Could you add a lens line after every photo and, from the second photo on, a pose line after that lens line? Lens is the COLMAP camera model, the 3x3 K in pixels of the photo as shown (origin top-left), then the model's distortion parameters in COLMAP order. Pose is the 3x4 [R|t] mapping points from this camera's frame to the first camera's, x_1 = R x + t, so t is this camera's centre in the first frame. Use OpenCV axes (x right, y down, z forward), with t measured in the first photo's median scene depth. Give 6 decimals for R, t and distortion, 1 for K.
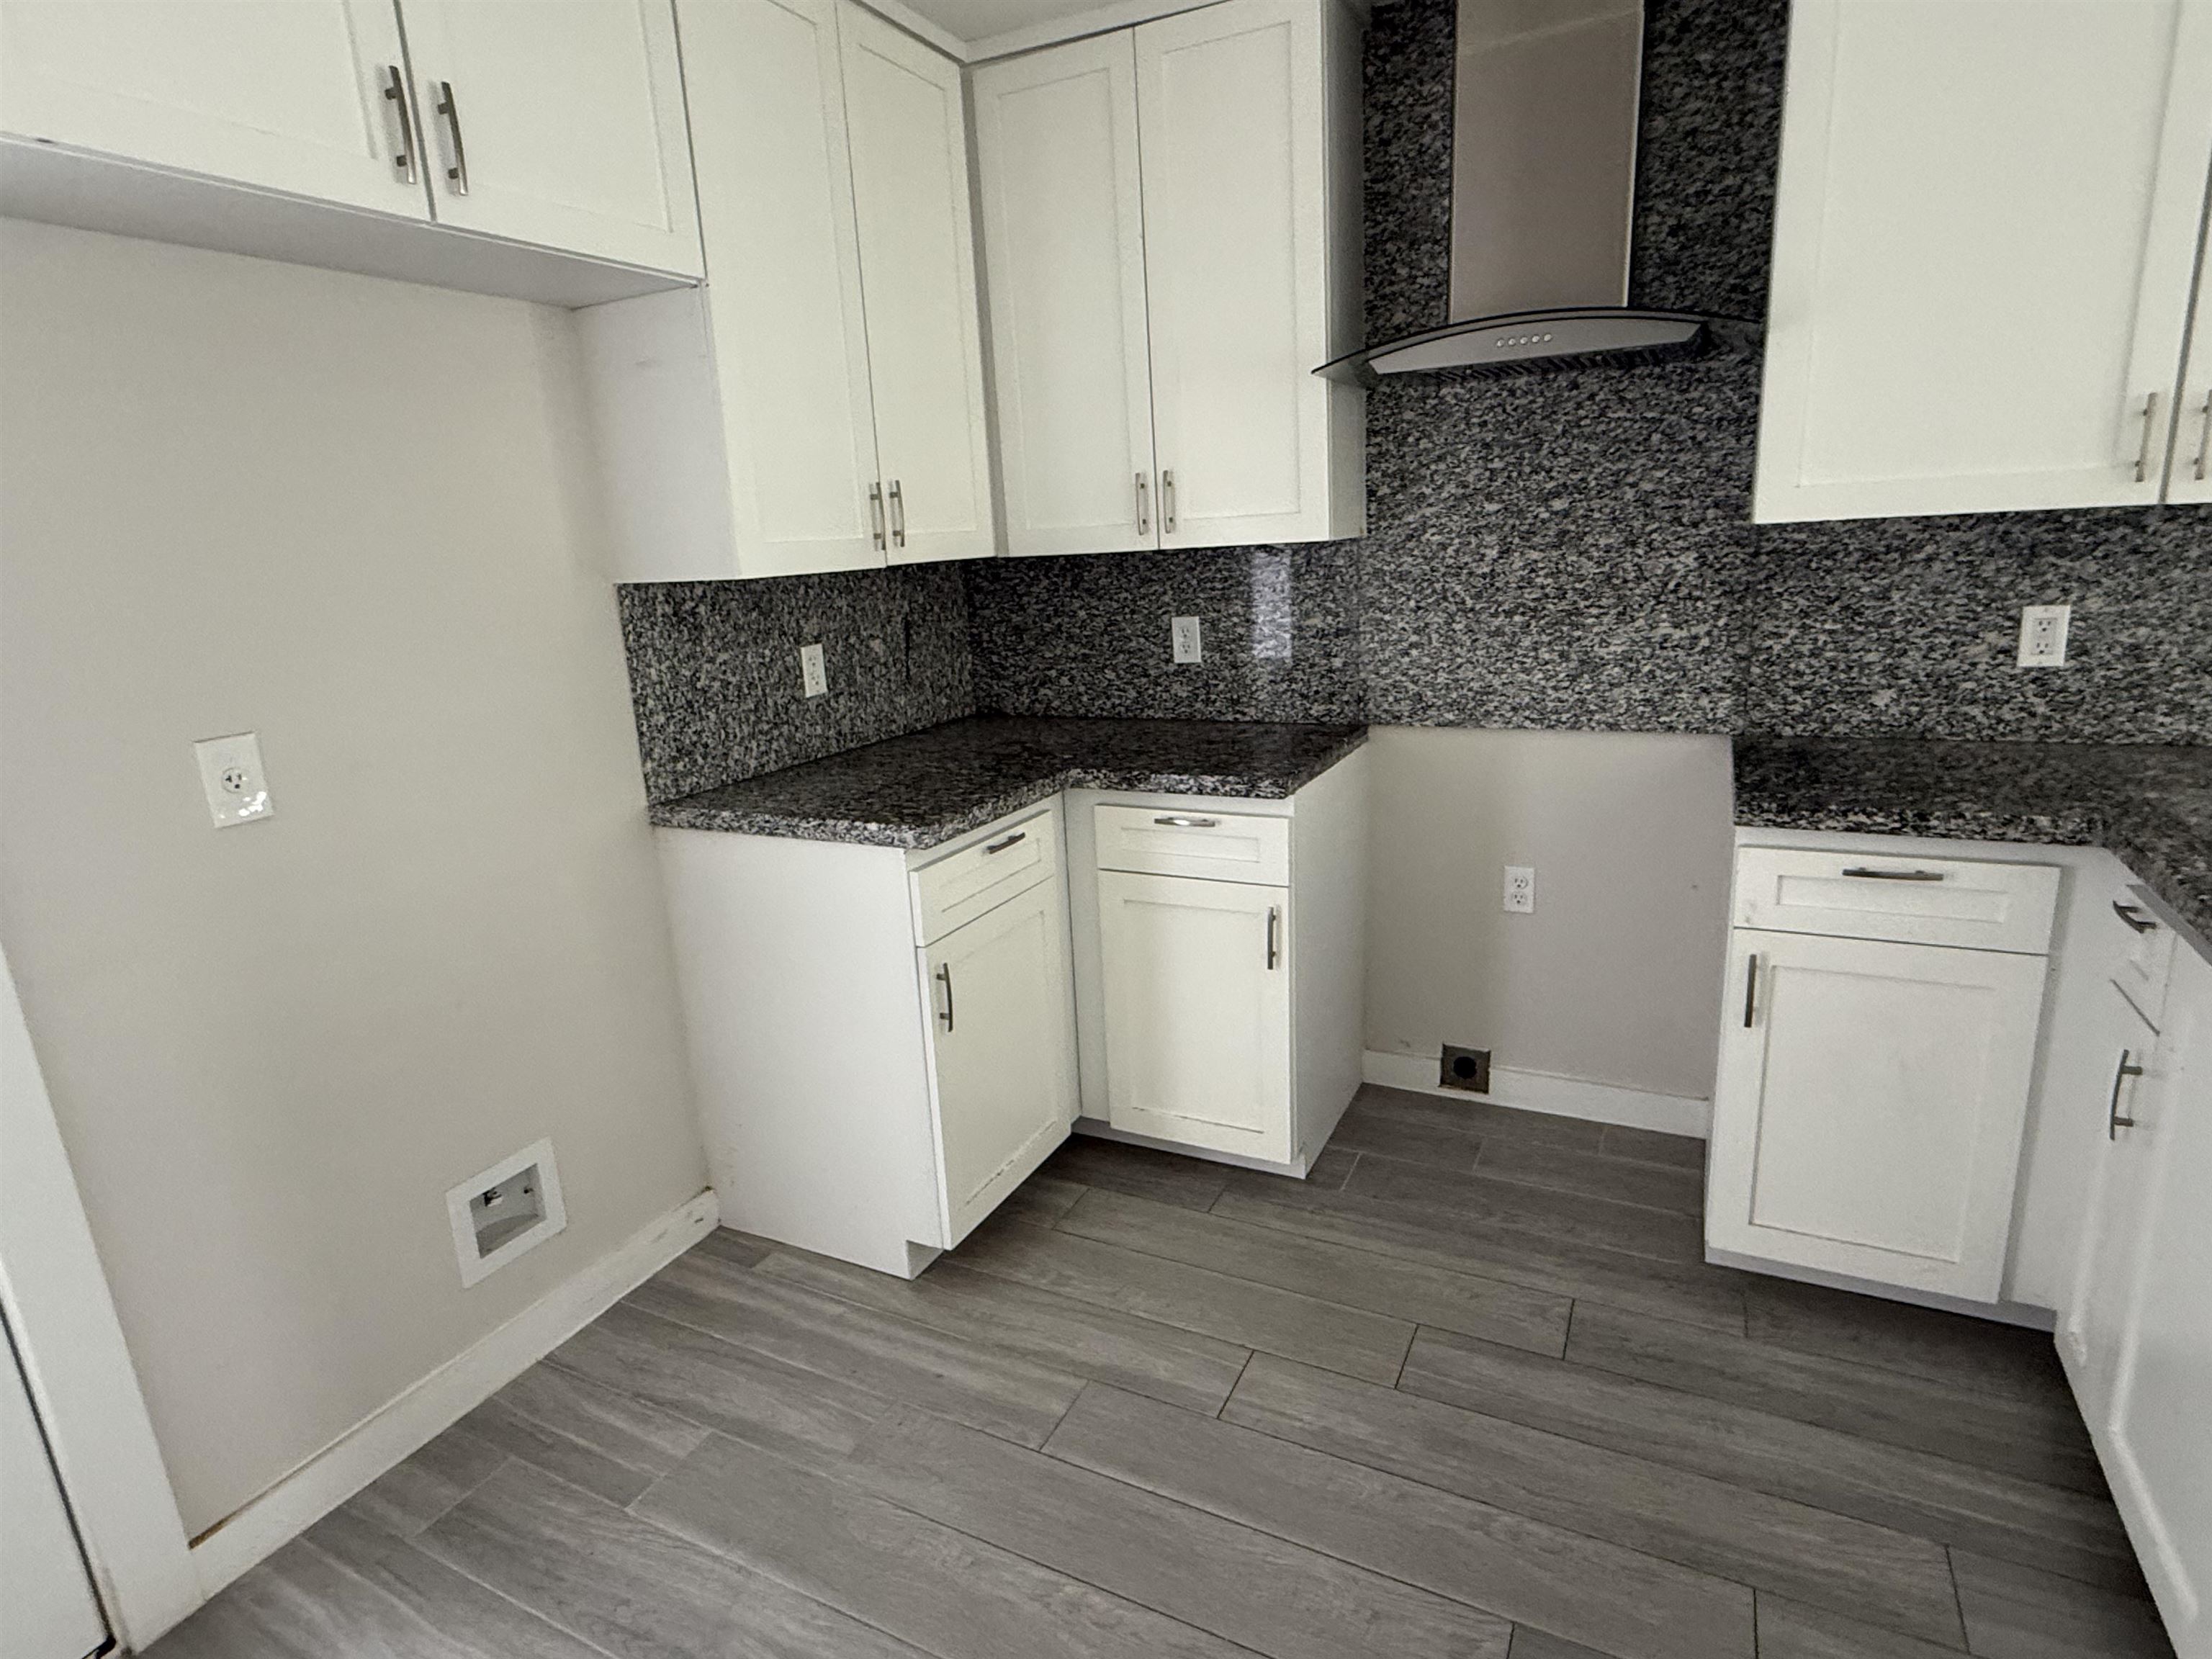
lens RADIAL K [[1180.7, 0, 1096.0], [0, 1180.7, 810.1], [0, 0, 1]] dist [-0.011607, 0.000848]
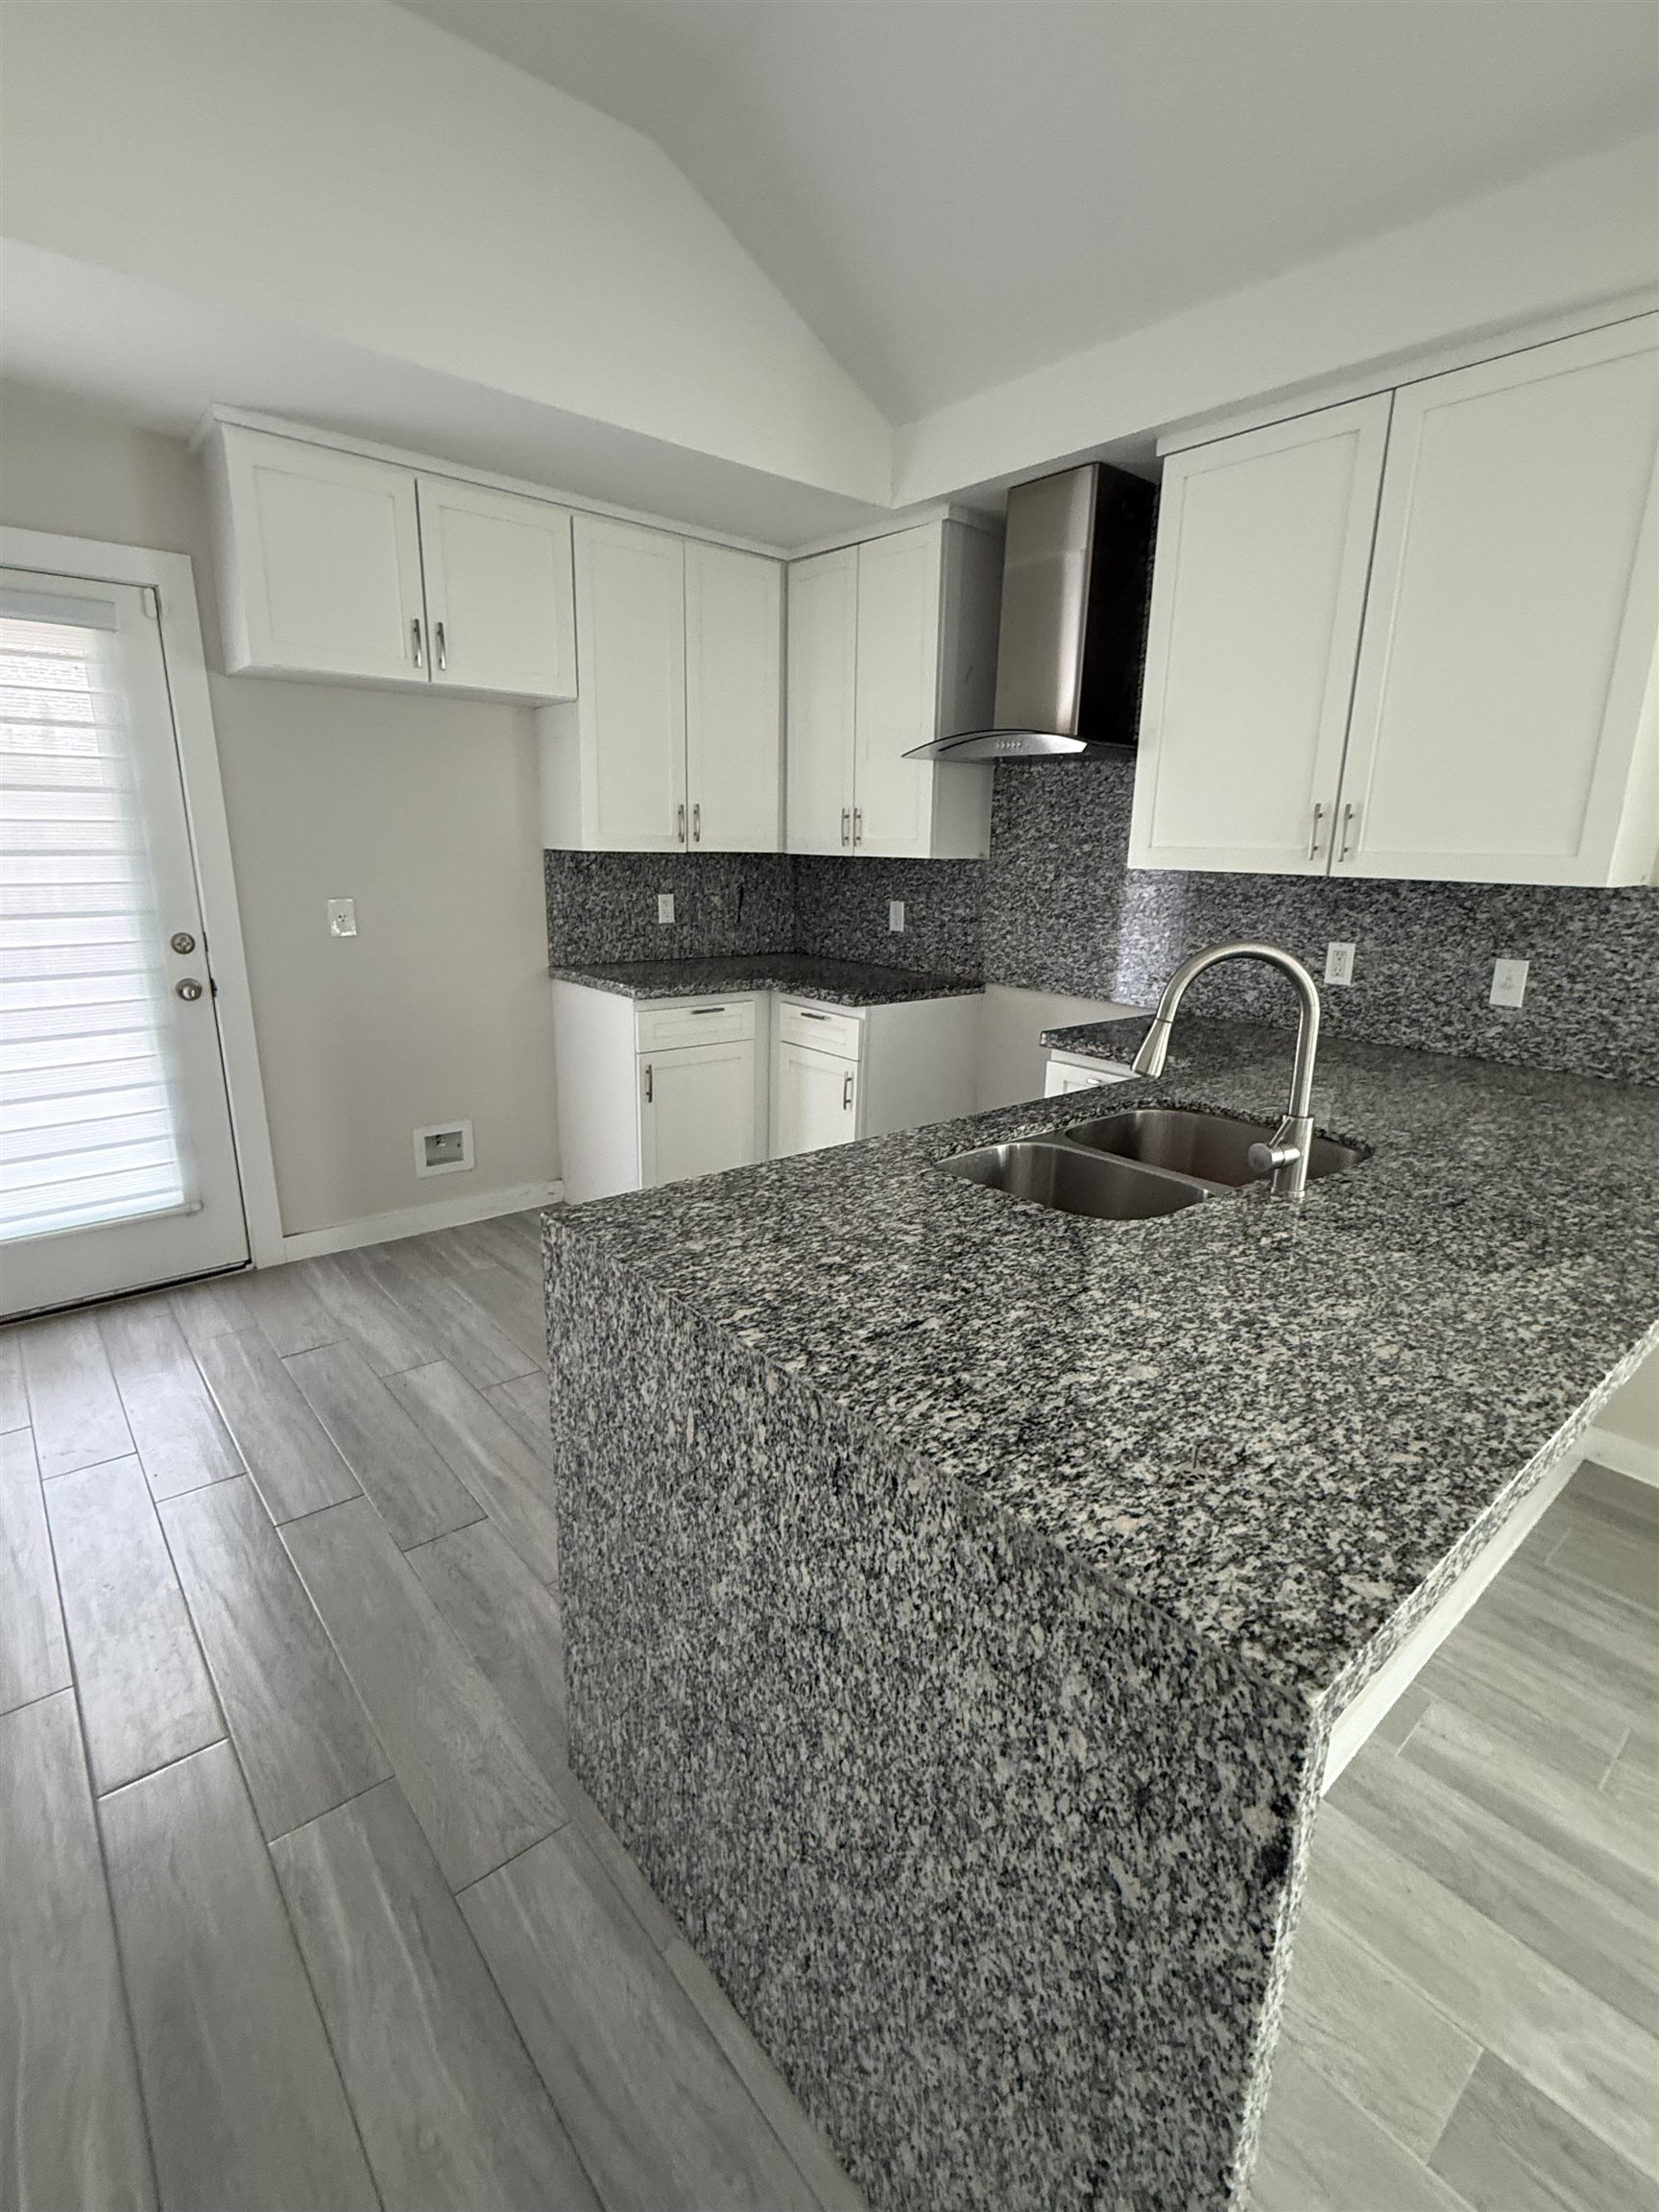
lens RADIAL K [[1022.0, 0, 832.0], [0, 1022.0, 1101.4], [0, 0, 1]] dist [-0.021887, -0.000554]
pose [[0.919782, 0.168445, -0.354439, 0.637844], [-0.159965, 0.985681, 0.053325, 0.048250], [0.358347, 0.007650, 0.933557, -0.360853]]
